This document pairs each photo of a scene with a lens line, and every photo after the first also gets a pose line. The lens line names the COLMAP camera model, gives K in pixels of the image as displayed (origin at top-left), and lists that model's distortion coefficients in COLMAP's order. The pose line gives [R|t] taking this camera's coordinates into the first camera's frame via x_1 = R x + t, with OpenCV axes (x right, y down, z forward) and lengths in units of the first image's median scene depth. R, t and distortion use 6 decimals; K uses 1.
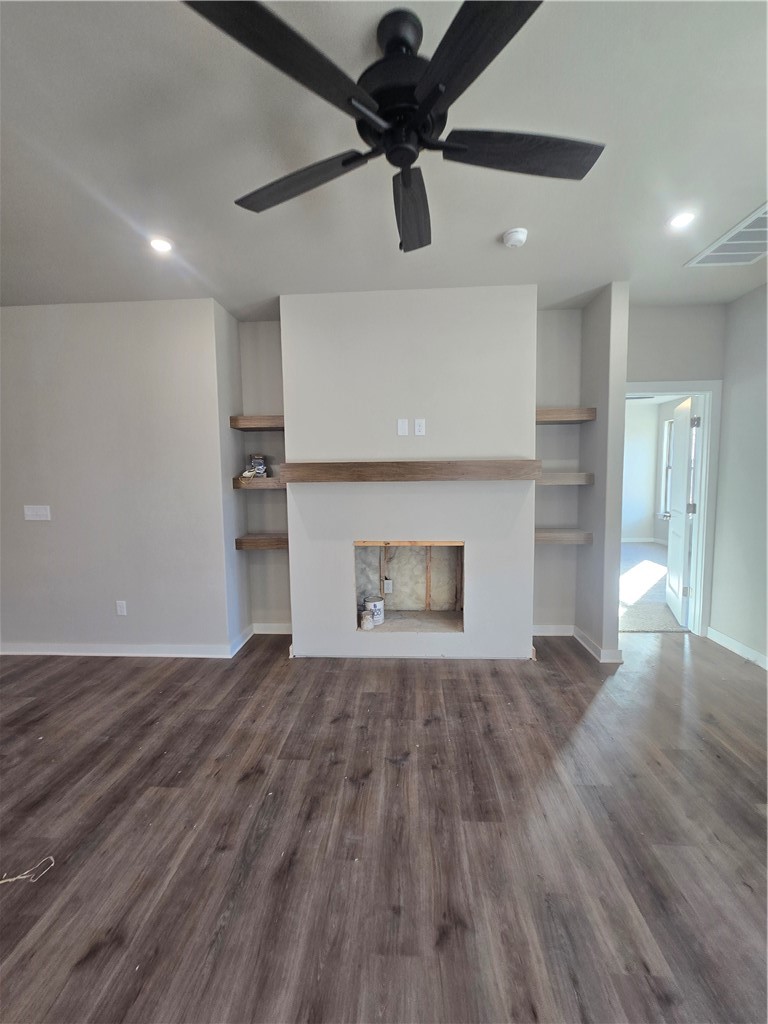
lens RADIAL K [[424.1, 0, 384.0], [0, 424.1, 512.0], [0, 0, 1]] dist [-0.007310, -0.000265]
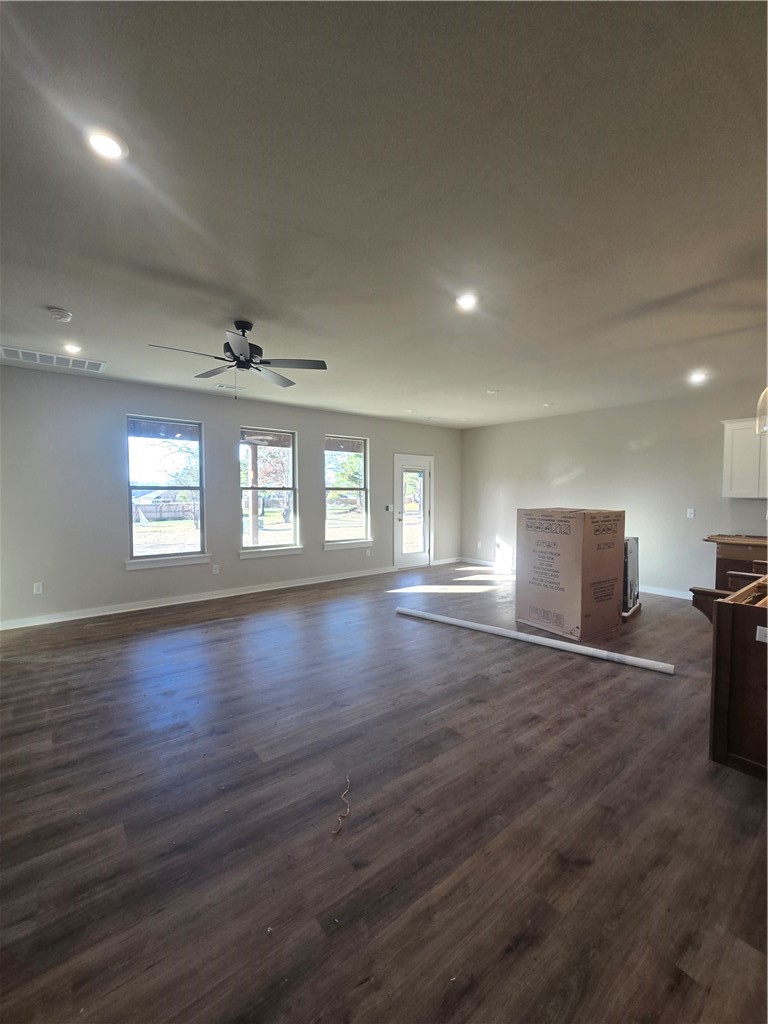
lens RADIAL K [[416.6, 0, 386.5], [0, 416.6, 513.7], [0, 0, 1]] dist [-0.008158, 0.000345]
pose [[-0.680710, -0.020336, 0.732271, -1.221323], [0.072692, 0.992806, 0.095145, -0.082809], [-0.728937, 0.117996, -0.674335, 1.097691]]
